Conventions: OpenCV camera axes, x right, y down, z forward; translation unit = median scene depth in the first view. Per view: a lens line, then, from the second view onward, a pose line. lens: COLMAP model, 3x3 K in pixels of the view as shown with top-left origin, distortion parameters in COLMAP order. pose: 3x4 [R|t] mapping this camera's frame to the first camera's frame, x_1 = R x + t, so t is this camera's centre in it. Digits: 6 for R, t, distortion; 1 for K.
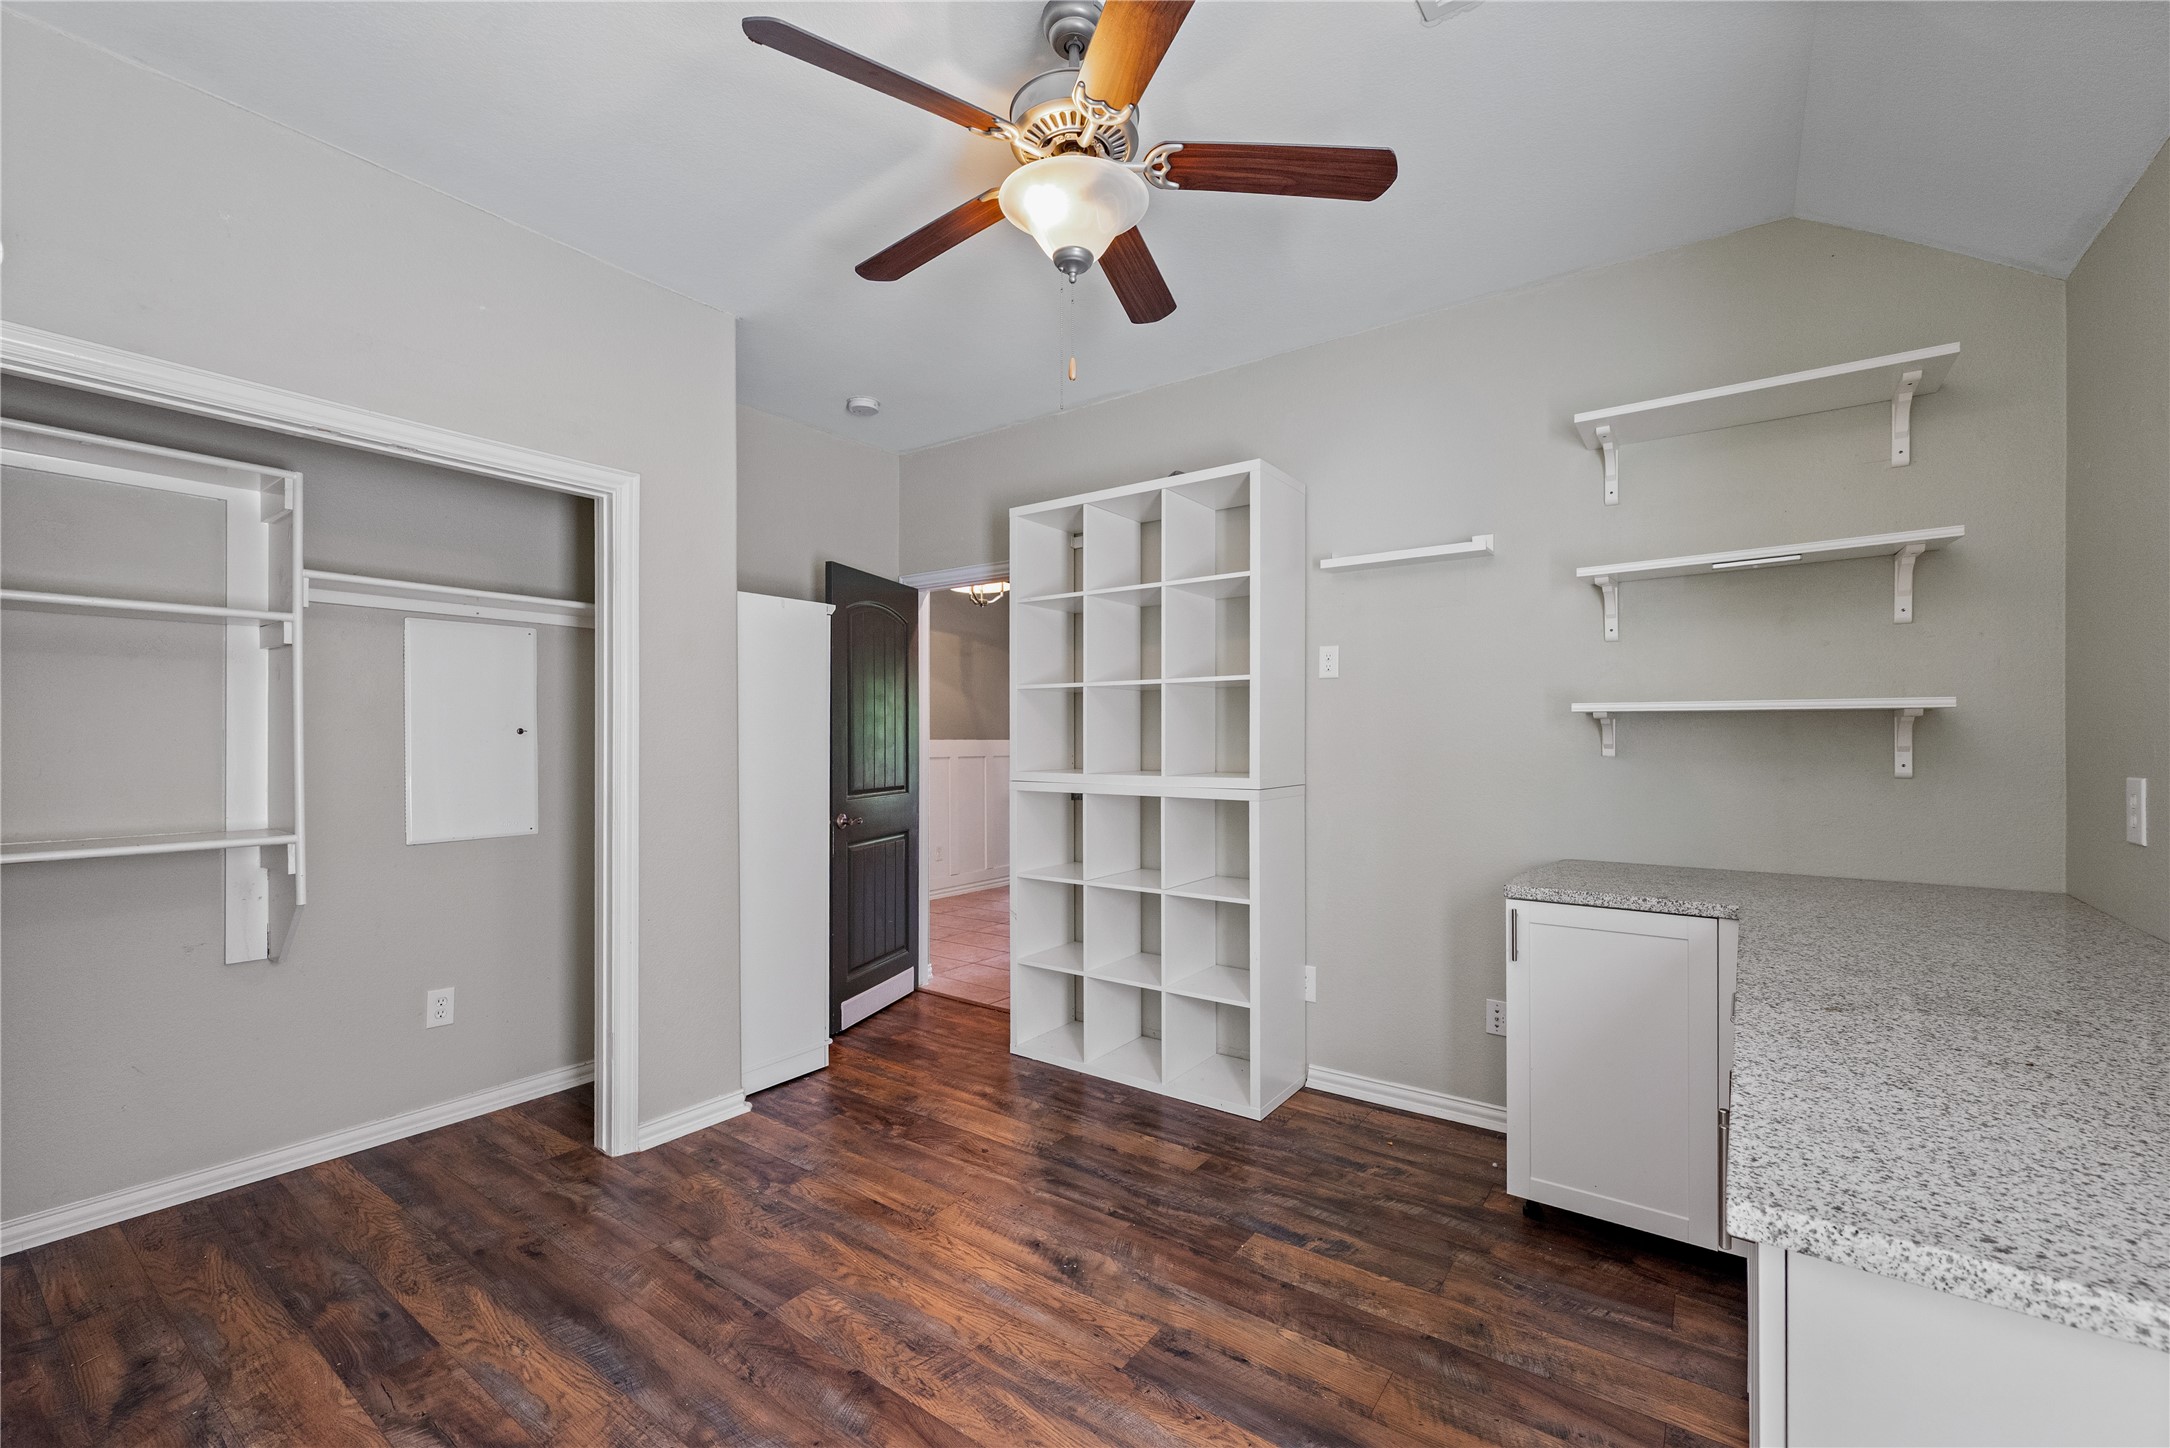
lens RADIAL K [[867.4, 0, 1099.0], [0, 867.4, 722.6], [0, 0, 1]] dist [-0.000286, -0.000027]
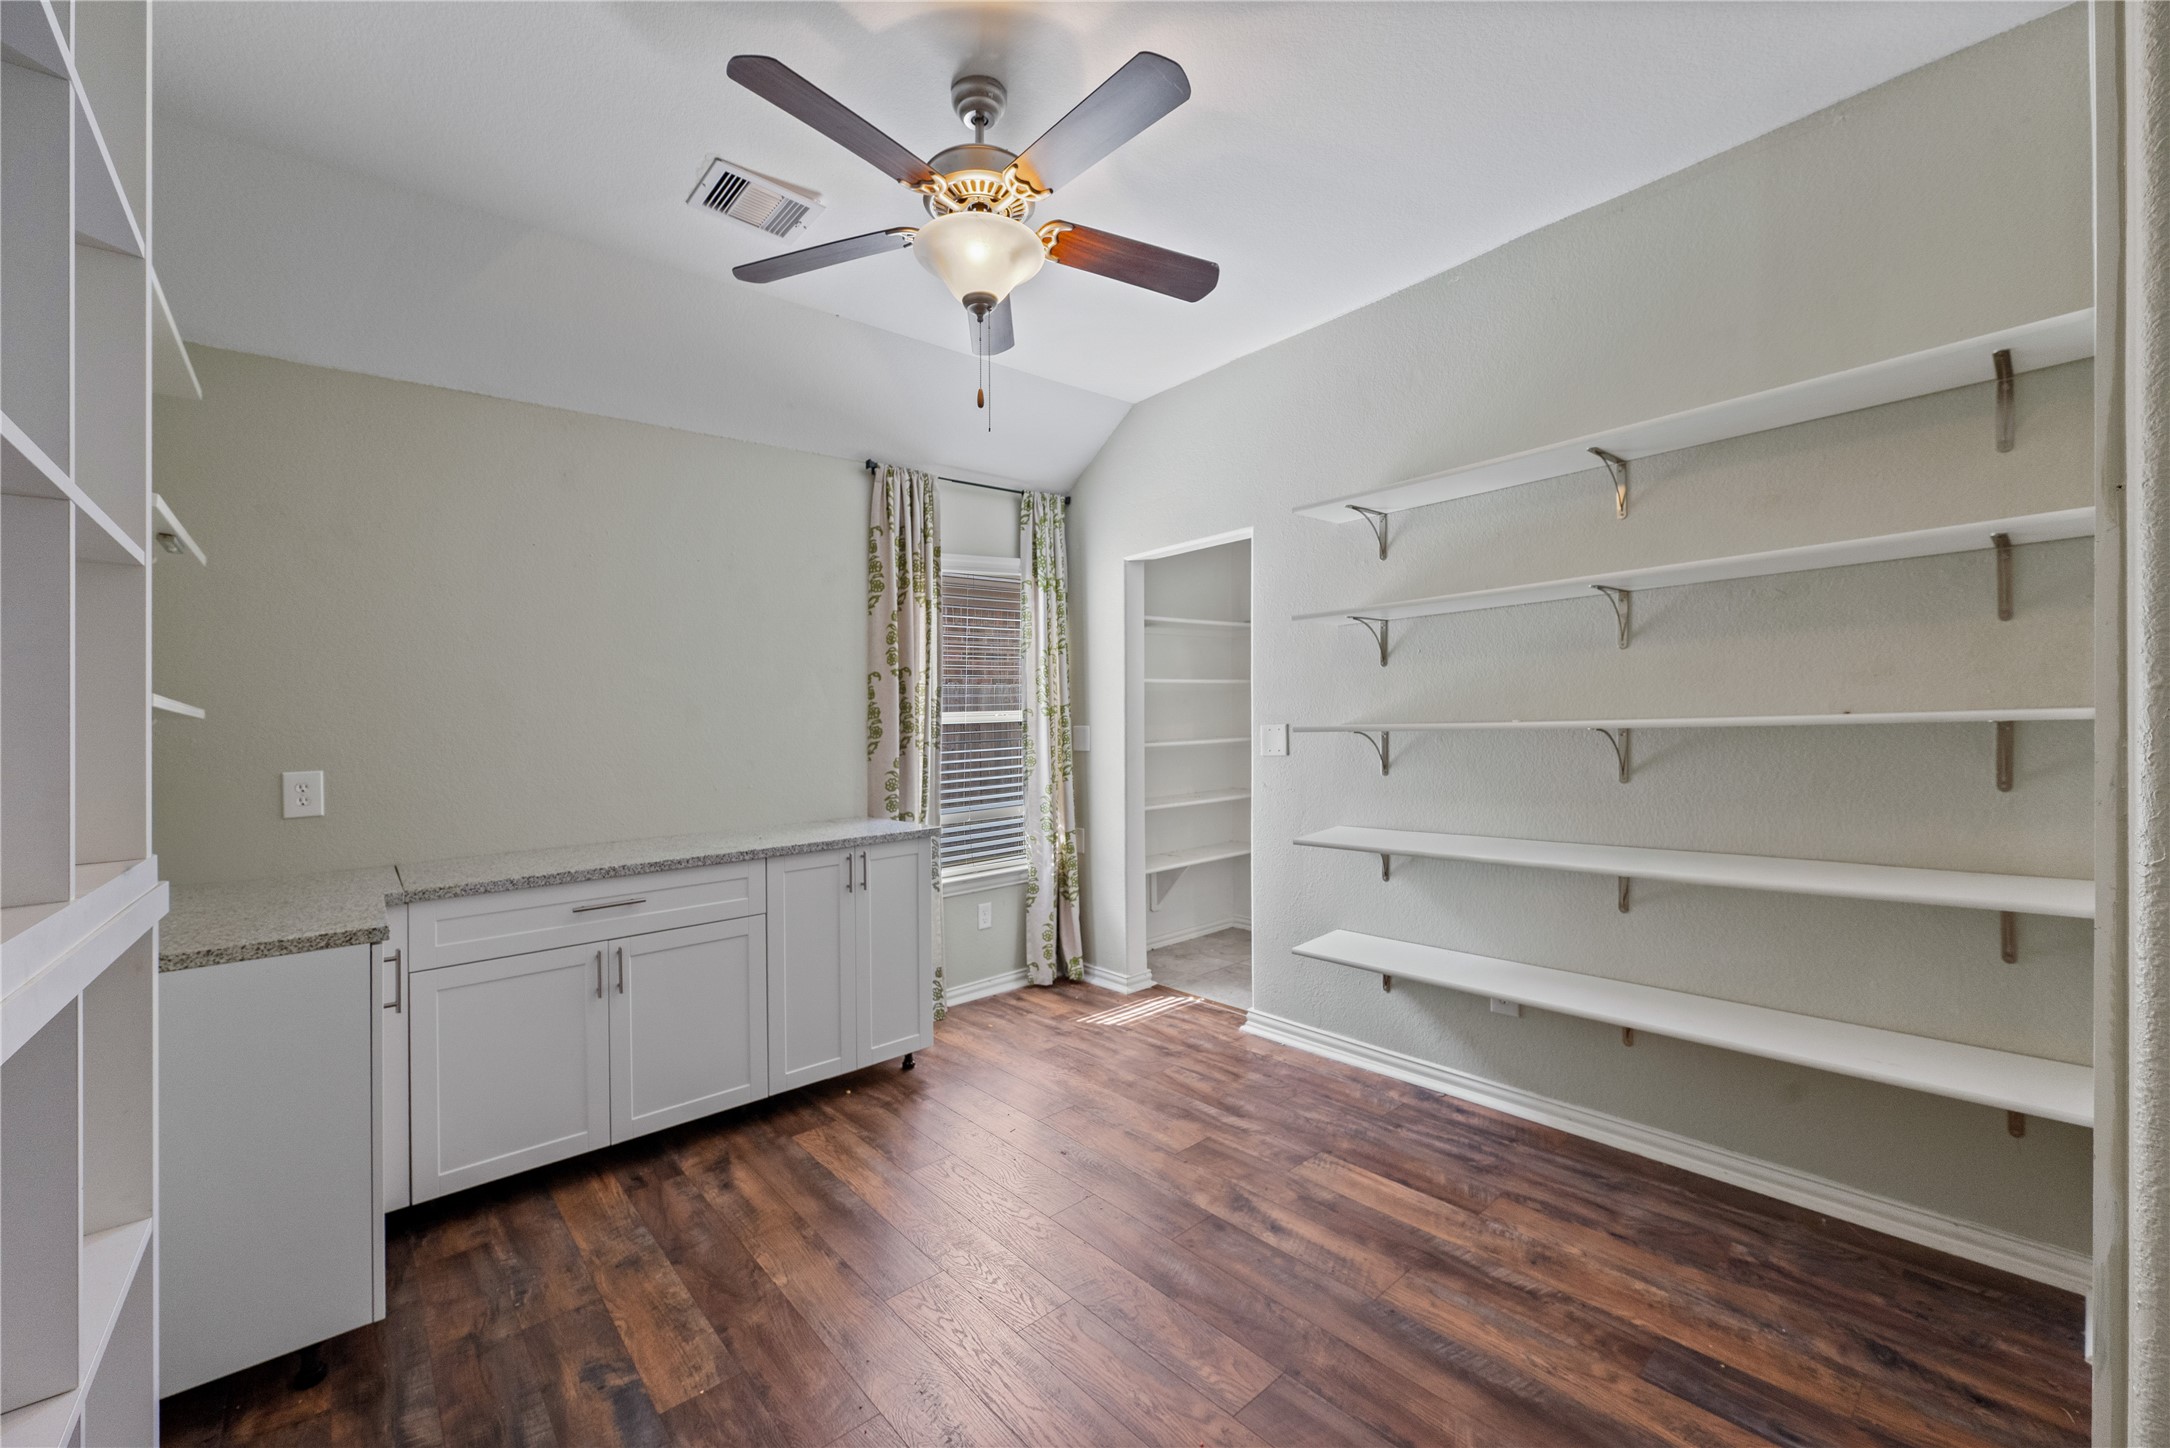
lens RADIAL K [[867.4, 0, 1099.0], [0, 867.4, 722.6], [0, 0, 1]] dist [-0.000286, -0.000027]
pose [[-0.971616, 0.032795, 0.234279, -0.430061], [0.029540, 0.999412, -0.017393, 0.040098], [-0.234711, -0.009978, -0.972014, 1.911023]]
